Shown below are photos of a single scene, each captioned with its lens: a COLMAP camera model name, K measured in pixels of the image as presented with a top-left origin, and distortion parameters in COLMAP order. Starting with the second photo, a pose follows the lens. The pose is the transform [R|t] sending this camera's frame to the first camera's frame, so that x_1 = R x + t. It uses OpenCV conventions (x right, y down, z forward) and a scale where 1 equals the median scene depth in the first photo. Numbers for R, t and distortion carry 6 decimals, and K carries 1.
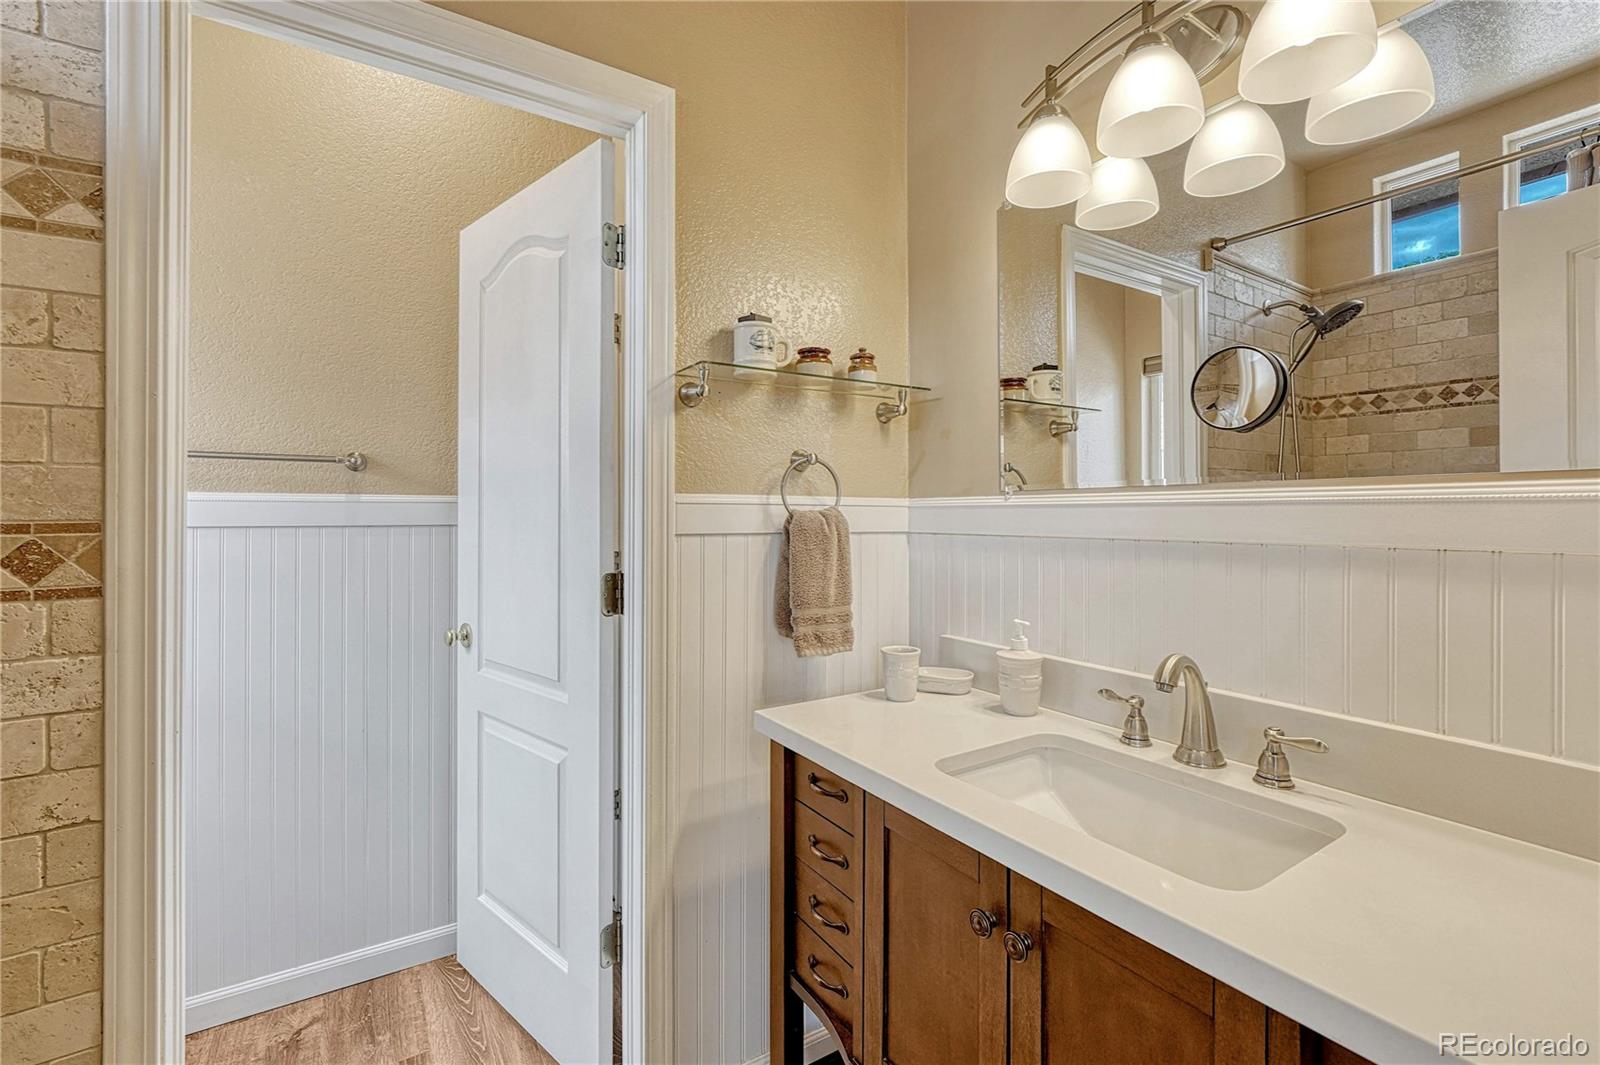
lens RADIAL K [[699.1, 0, 789.7], [0, 699.1, 507.1], [0, 0, 1]] dist [-0.001264, -0.000320]
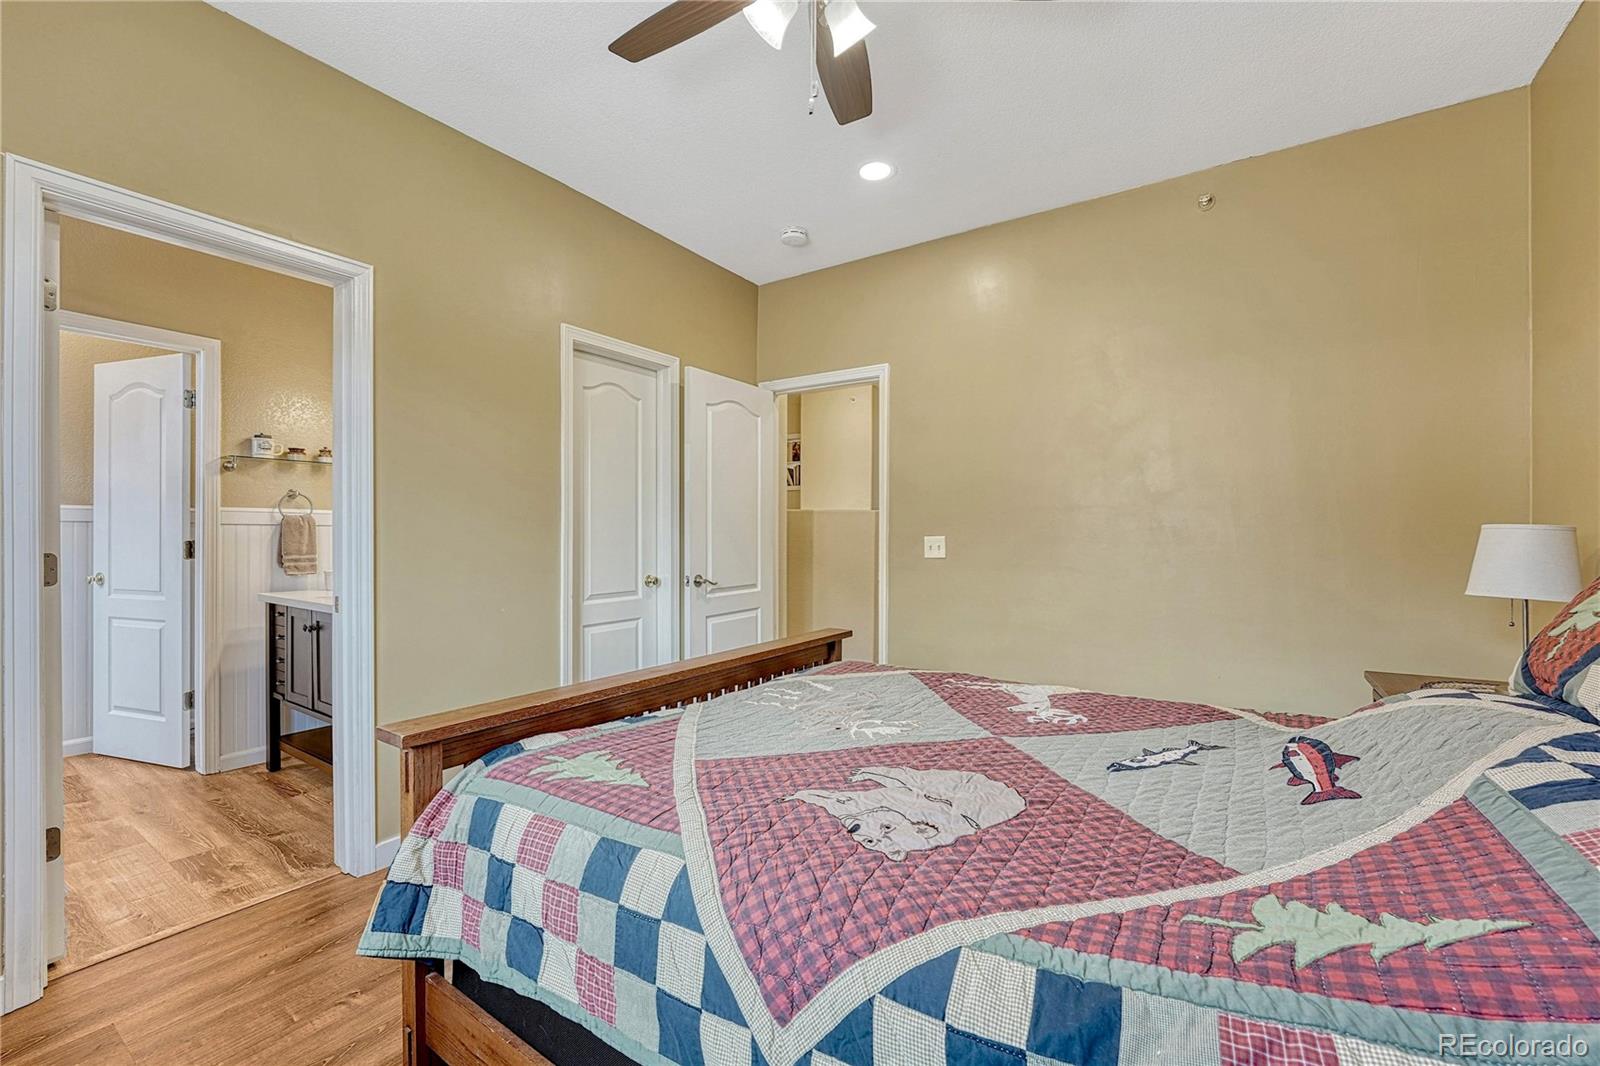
lens RADIAL K [[666.1, 0, 796.6], [0, 666.1, 533.5], [0, 0, 1]] dist [-0.008969, -0.000095]
pose [[0.911329, 0.002817, 0.411668, 0.677098], [-0.006930, 0.999940, 0.008498, 0.036928], [-0.411620, -0.010597, 0.911294, -1.816804]]
